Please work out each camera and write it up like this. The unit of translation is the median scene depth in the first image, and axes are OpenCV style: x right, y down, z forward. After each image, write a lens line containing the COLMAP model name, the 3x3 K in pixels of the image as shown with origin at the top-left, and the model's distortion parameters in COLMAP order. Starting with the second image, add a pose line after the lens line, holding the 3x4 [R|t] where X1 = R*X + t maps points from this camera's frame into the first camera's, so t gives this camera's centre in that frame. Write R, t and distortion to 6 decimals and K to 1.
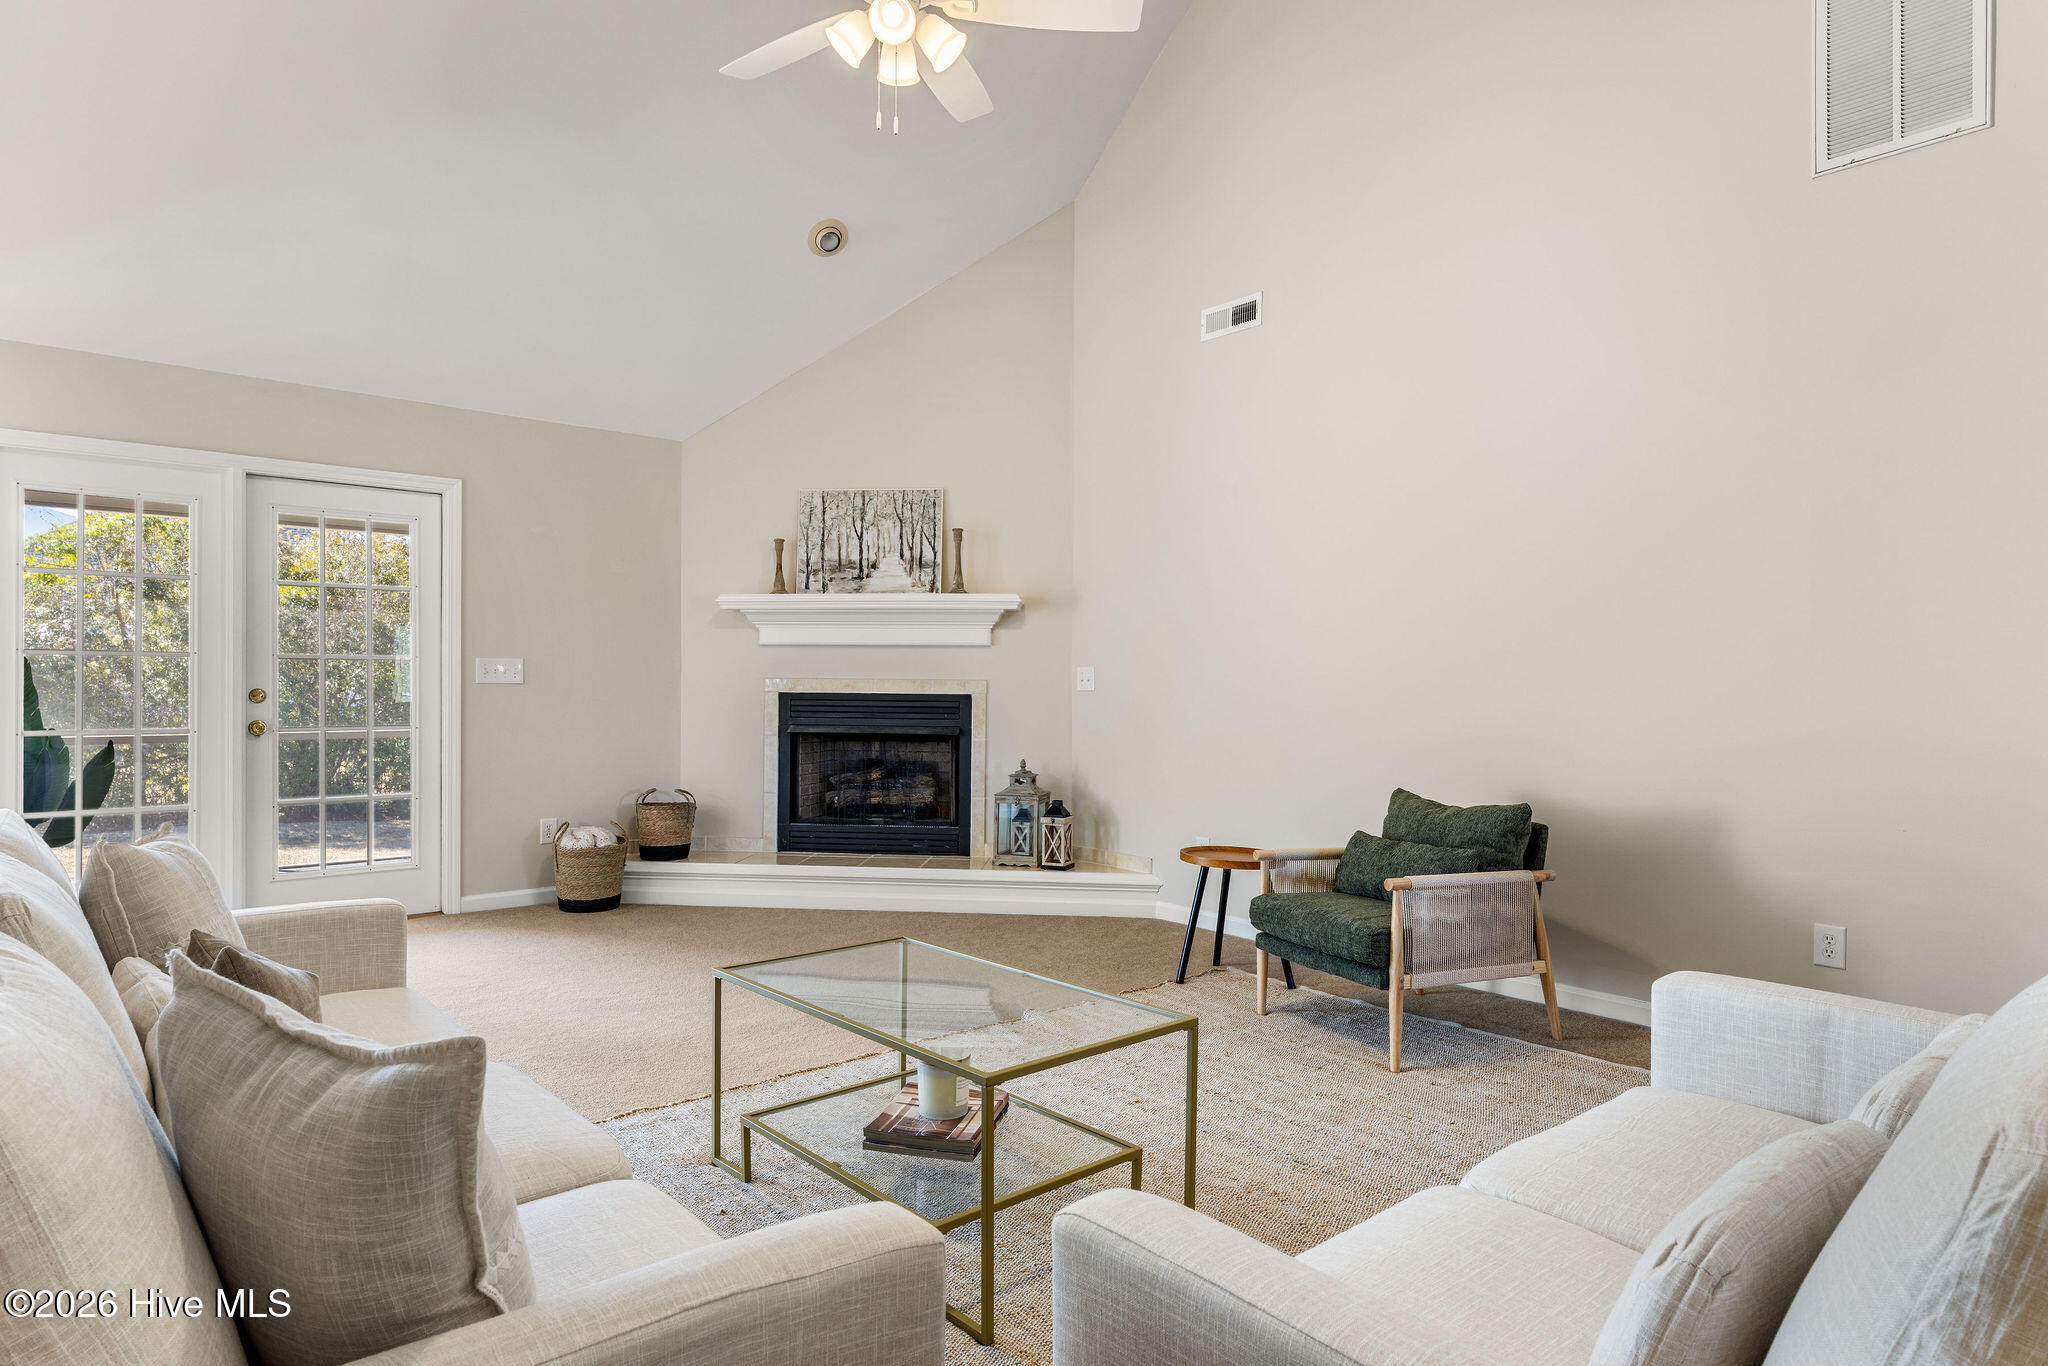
lens RADIAL K [[1148.2, 0, 1024.0], [0, 1148.2, 683.0], [0, 0, 1]] dist [-0.000034, -0.000140]
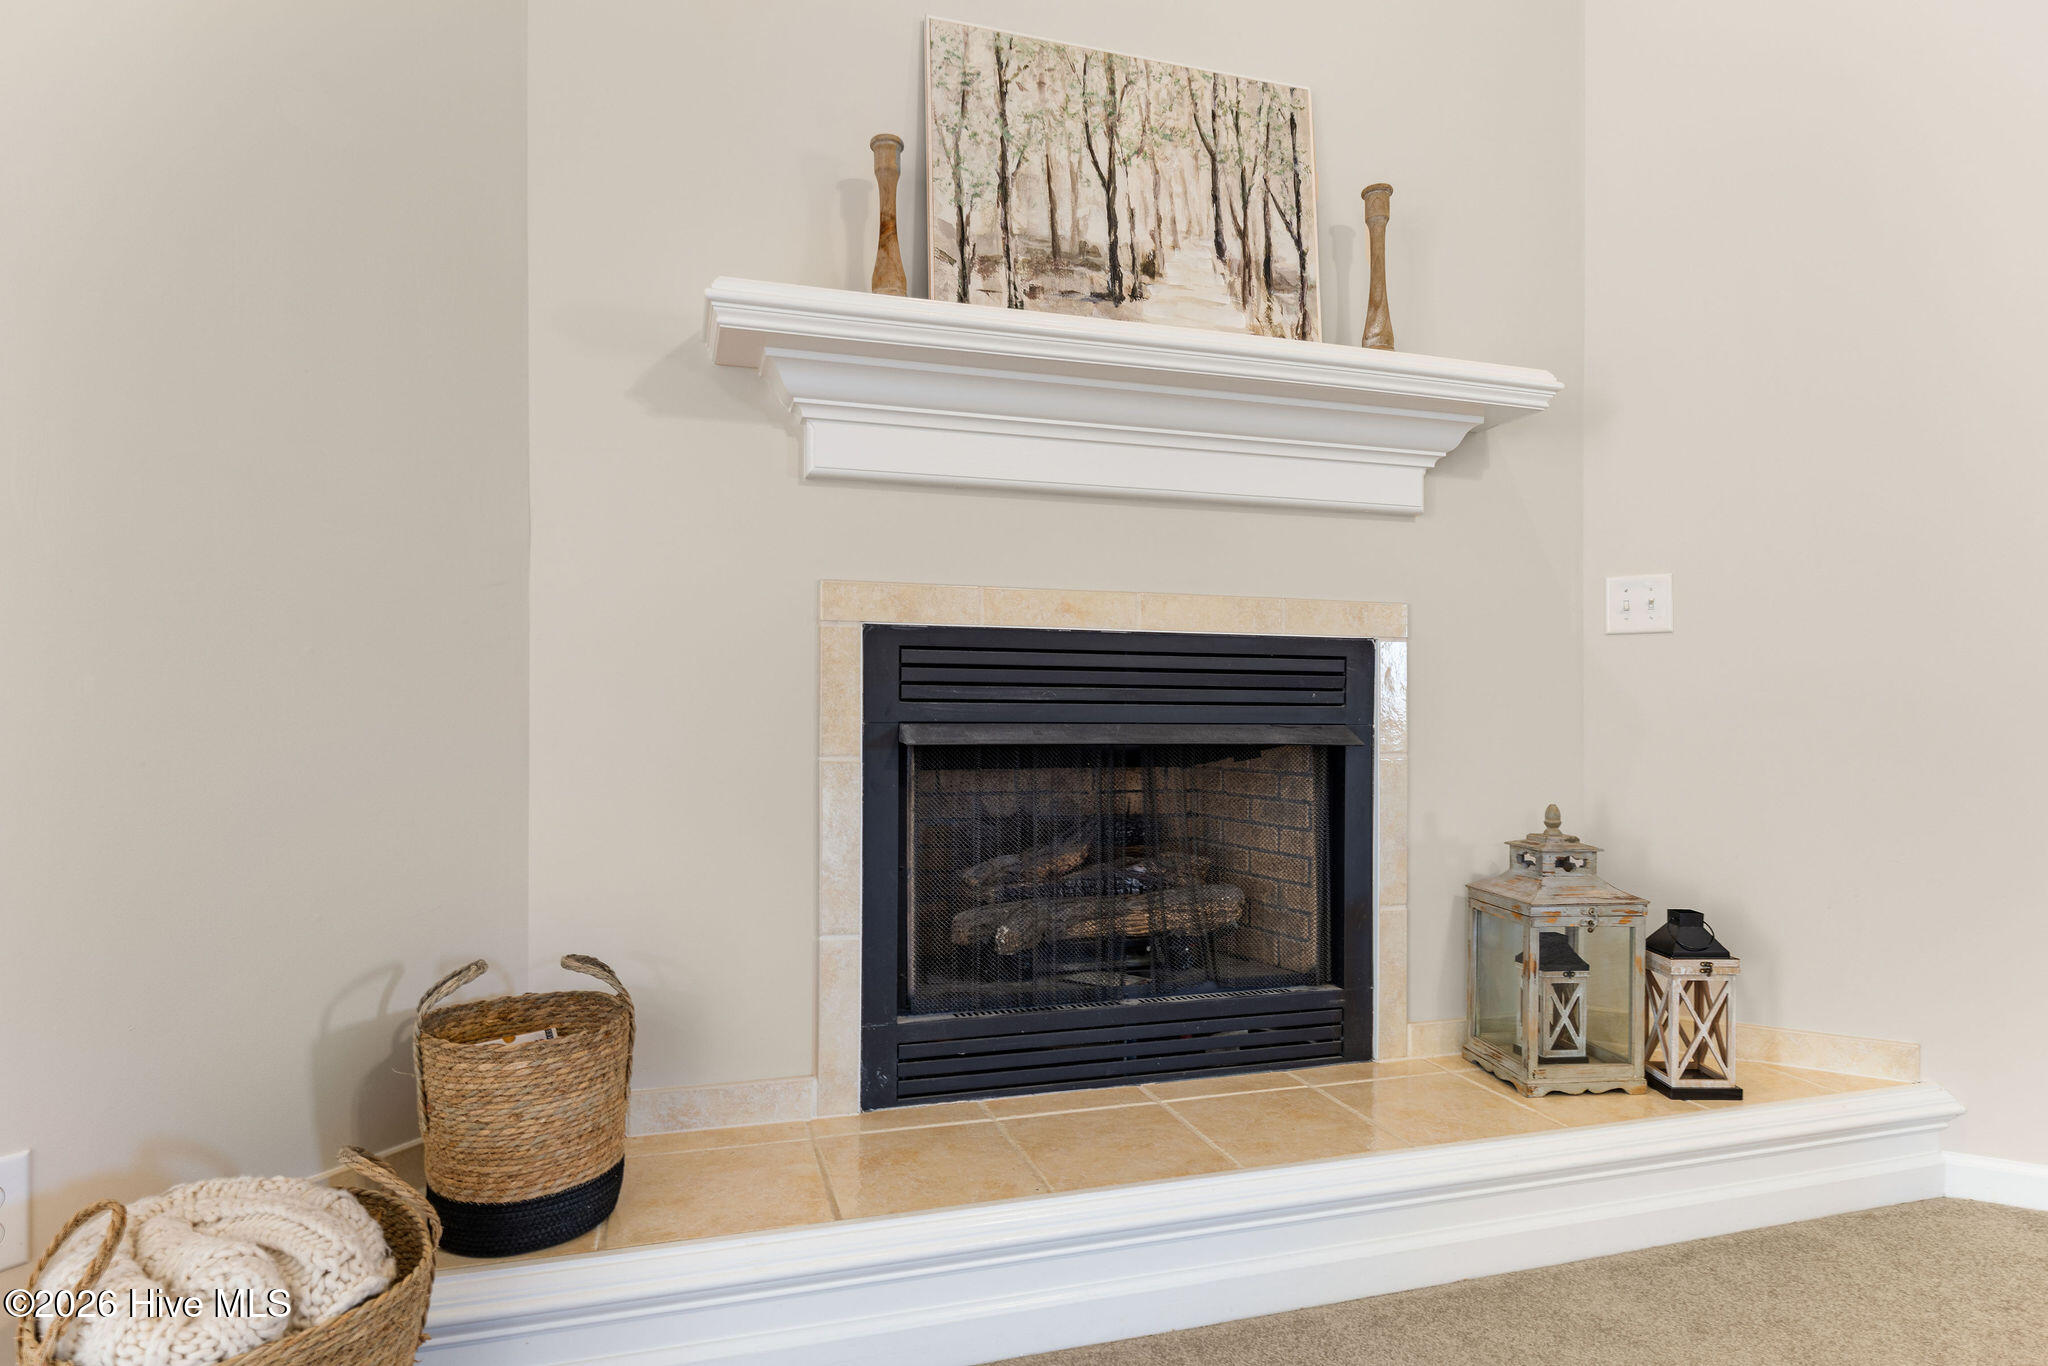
lens RADIAL K [[1121.2, 0, 1019.7], [0, 1121.2, 695.4], [0, 0, 1]] dist [-0.000416, -0.000579]
pose [[0.924531, -0.000401, 0.381107, -0.297652], [-0.000335, 0.999998, 0.001864, 0.028086], [-0.381107, -0.001851, 0.924529, 0.697067]]
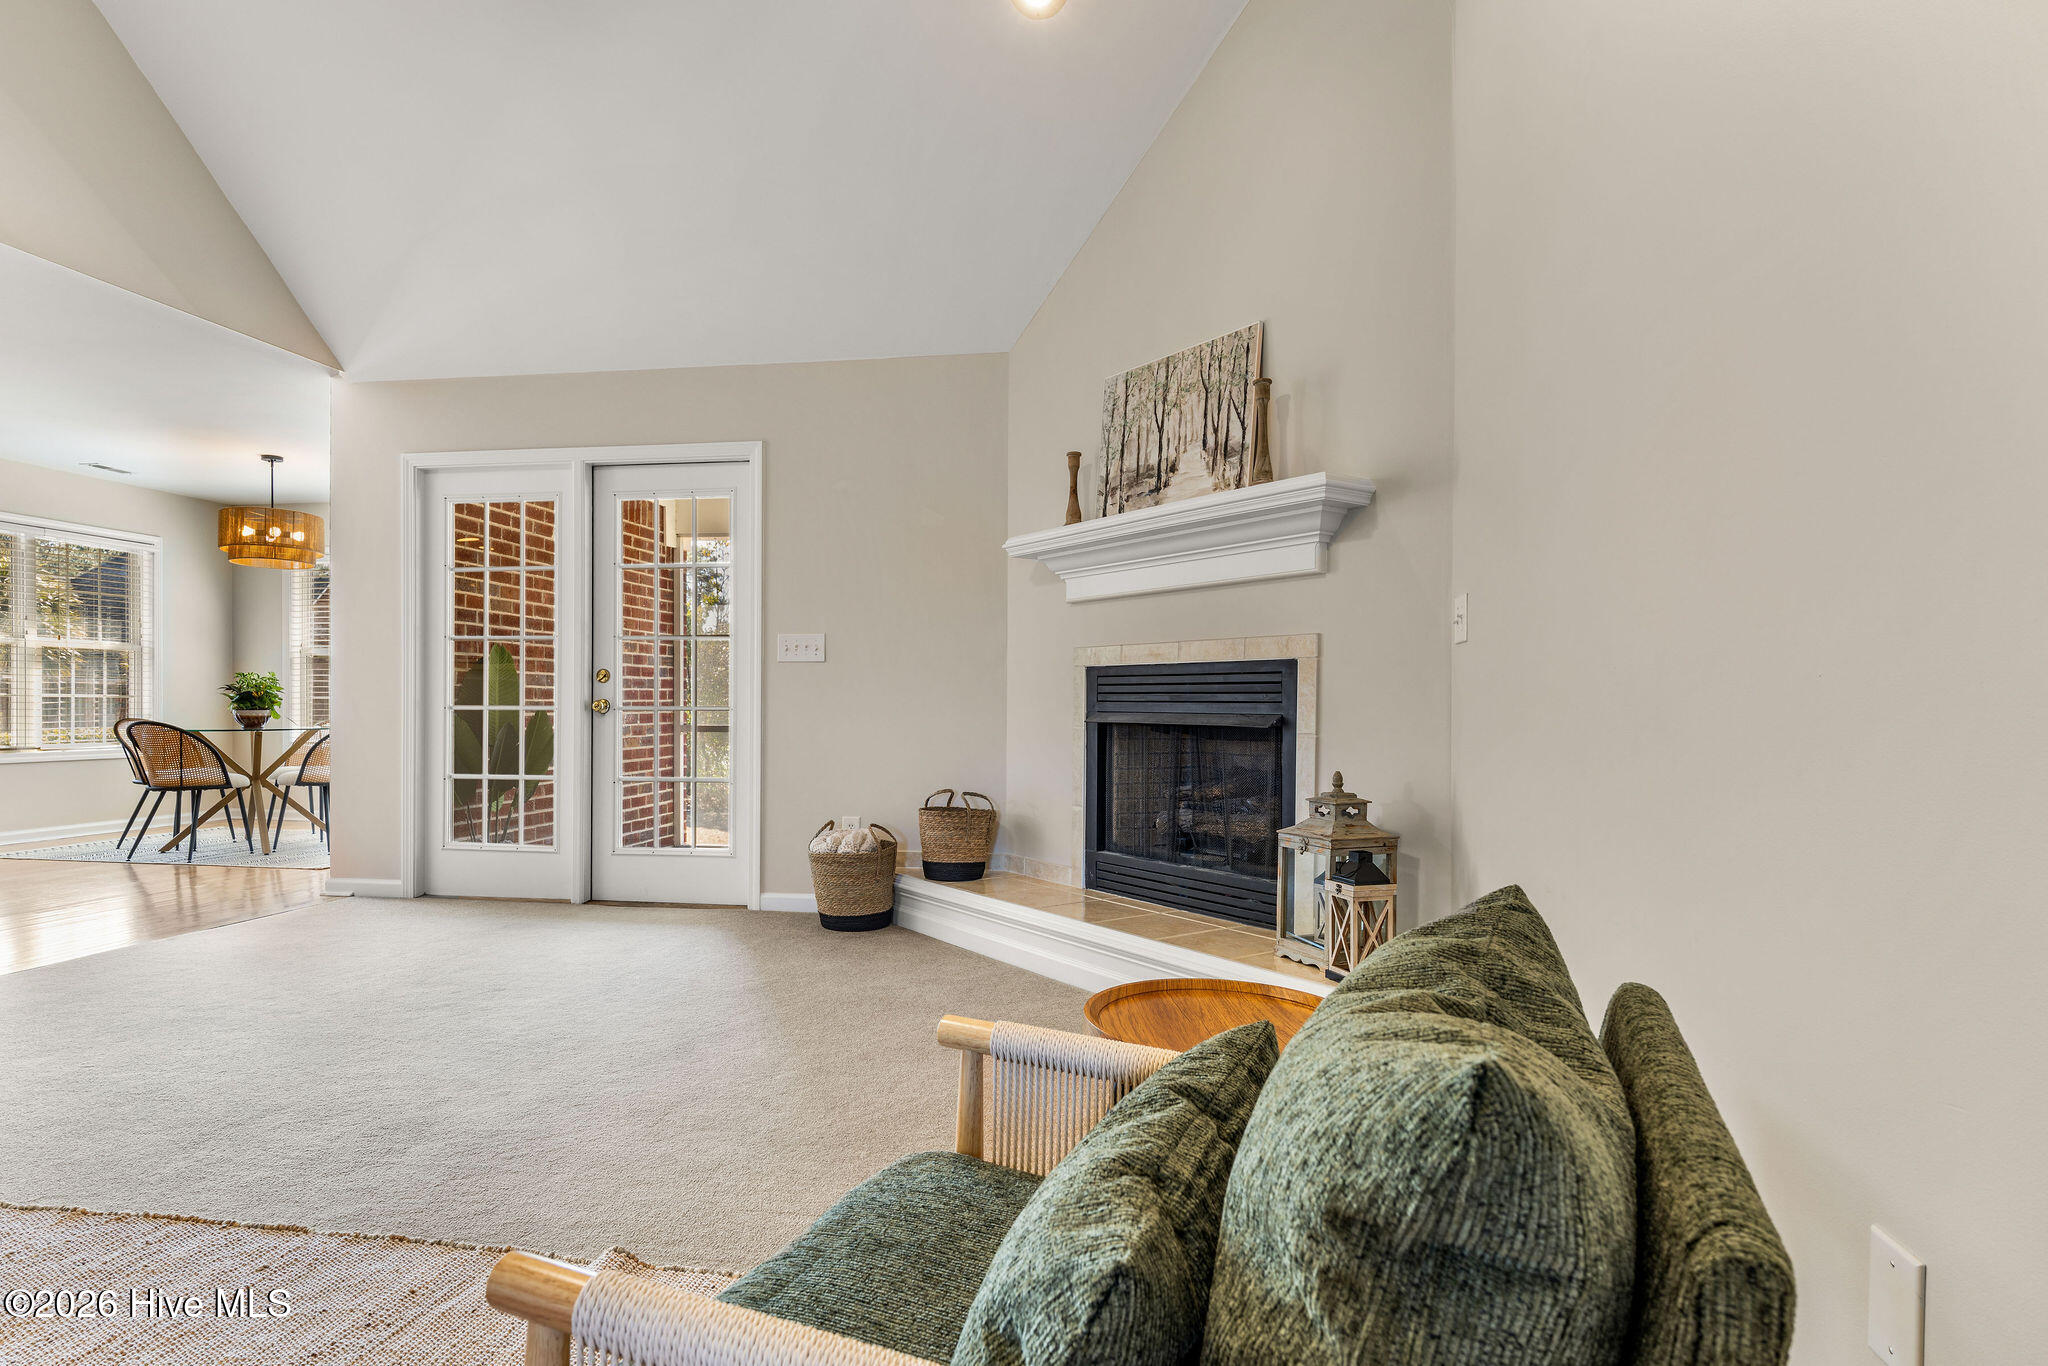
lens RADIAL K [[1149.3, 0, 992.4], [0, 1149.3, 686.1], [0, 0, 1]] dist [0.039837, -0.000748]
pose [[0.629230, -0.016547, -0.777043, 0.311616], [-0.000888, 0.999757, -0.022008, 0.036697], [0.777219, 0.014538, 0.629063, 0.508878]]
